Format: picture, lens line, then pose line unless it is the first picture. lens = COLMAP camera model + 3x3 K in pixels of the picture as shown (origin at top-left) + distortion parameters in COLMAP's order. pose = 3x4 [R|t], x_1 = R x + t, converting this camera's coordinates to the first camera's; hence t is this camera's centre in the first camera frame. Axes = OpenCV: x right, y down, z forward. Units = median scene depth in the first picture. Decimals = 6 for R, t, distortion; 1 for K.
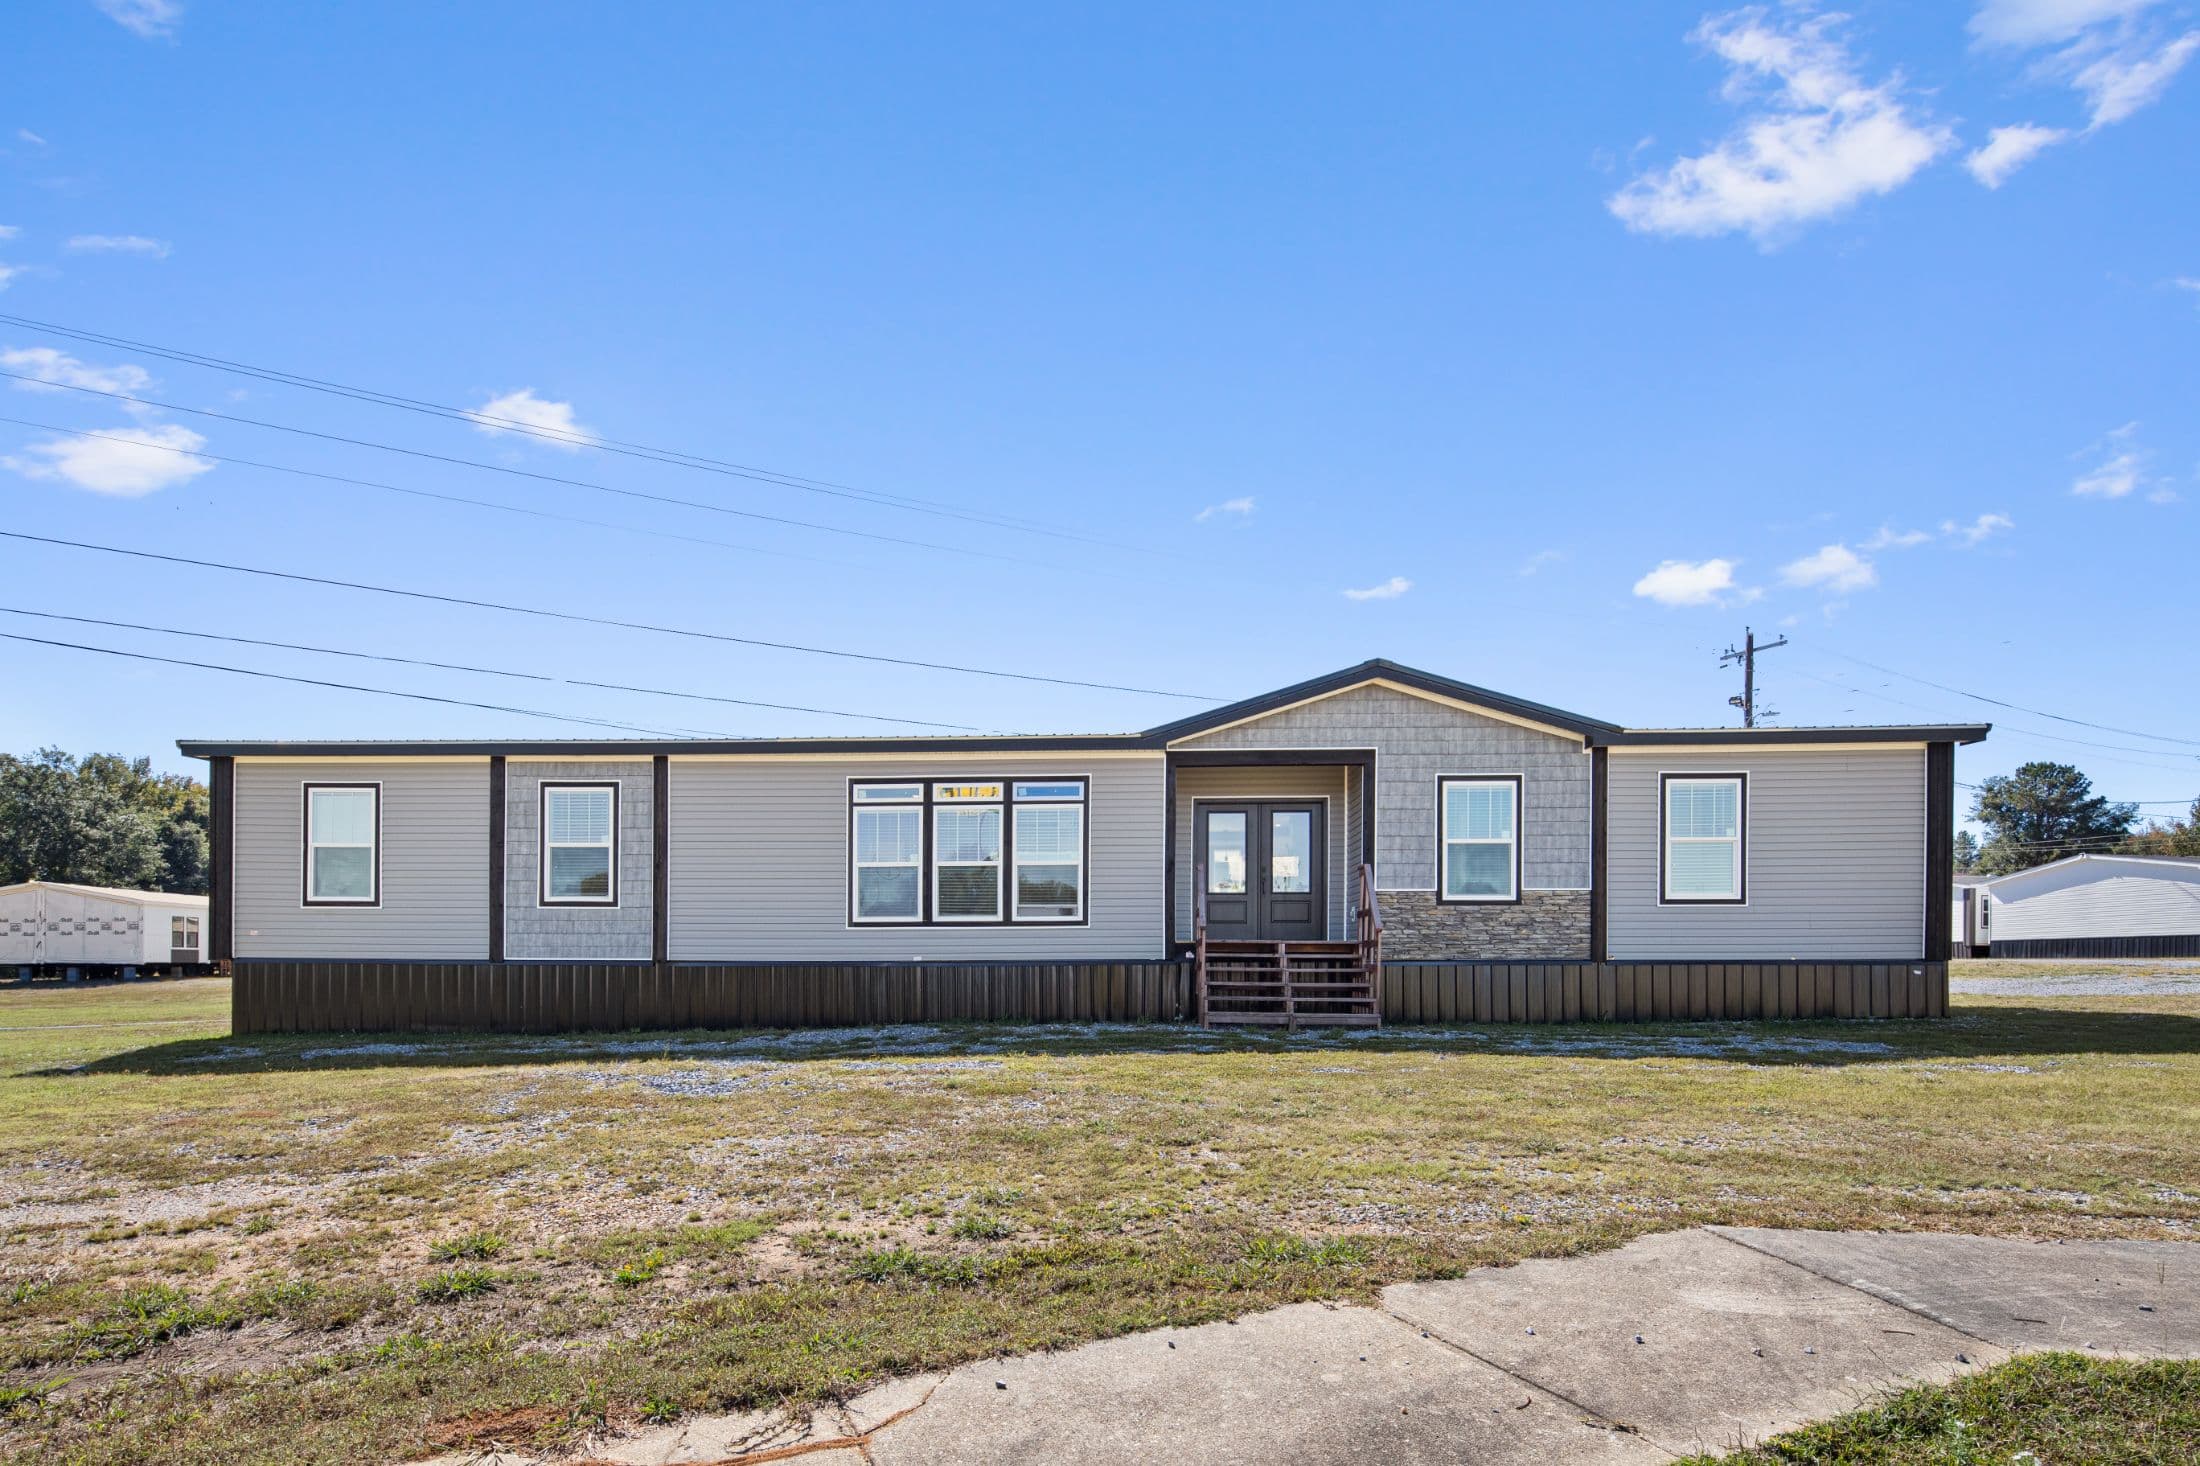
lens RADIAL K [[7087.4, 0, 1100.0], [0, 7087.4, 733.0], [0, 0, 1]] dist [0.296210, -15.039639]
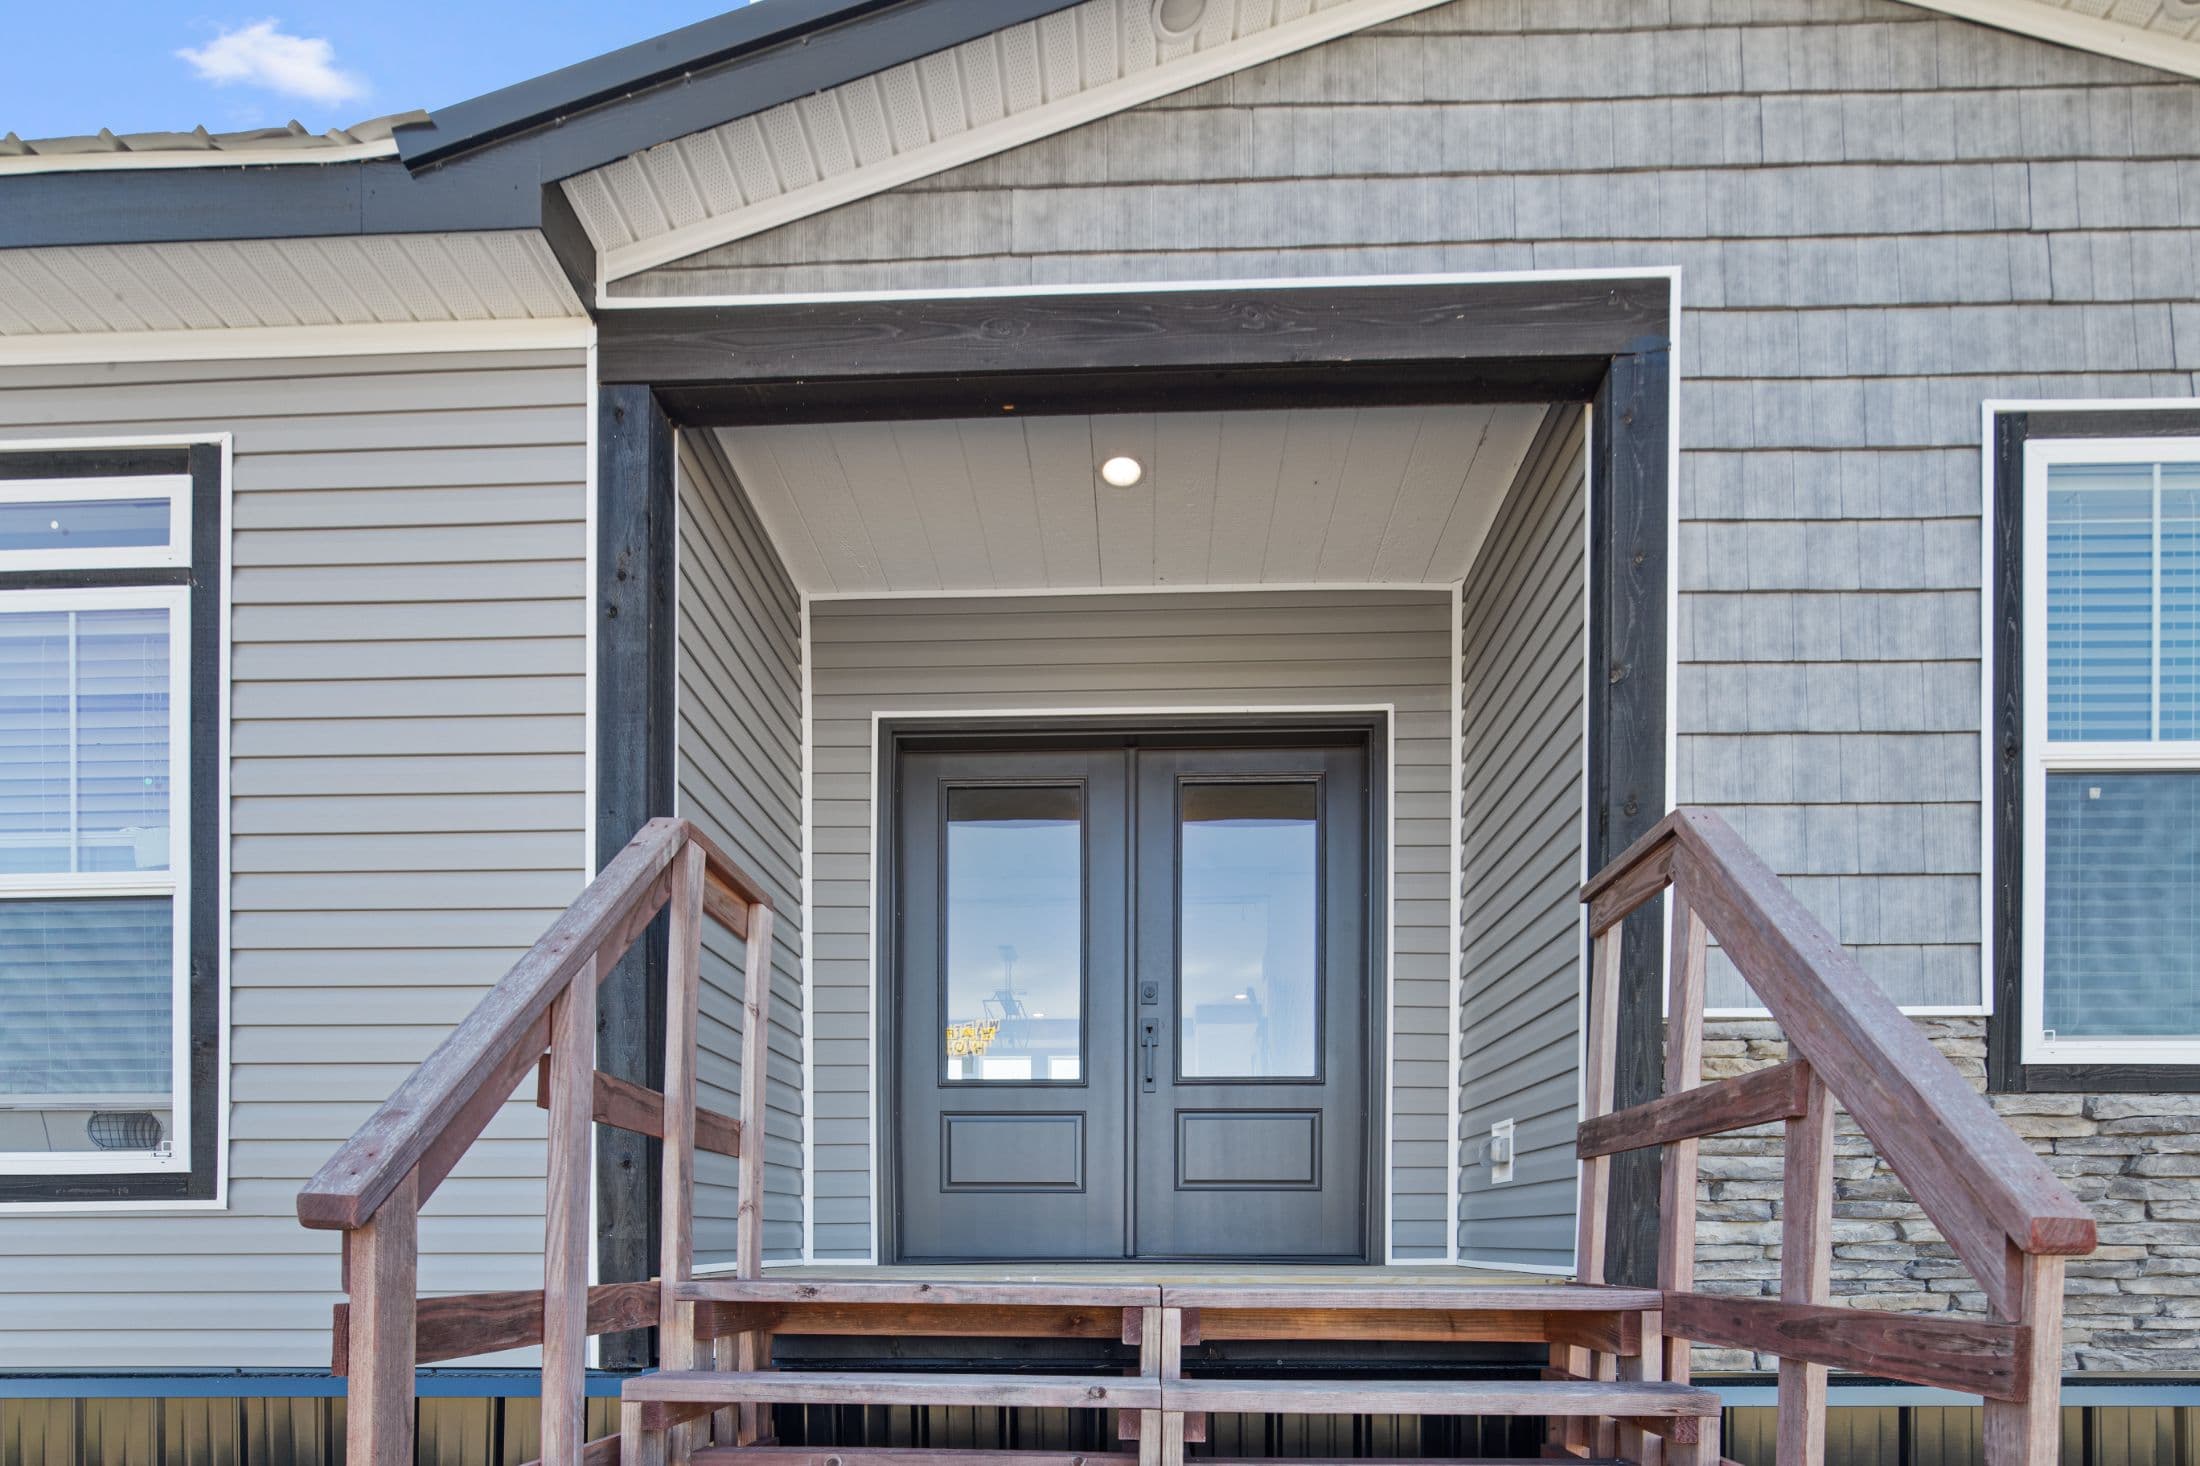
lens RADIAL K [[7087.4, 0, 1100.0], [0, 7087.4, 733.0], [0, 0, 1]] dist [0.296210, -15.039639]
pose [[0.999994, 0.000519, 0.003318, 0.022701], [-0.000383, 0.999163, -0.040903, 0.022414], [-0.003337, 0.040902, 0.999158, 0.806226]]
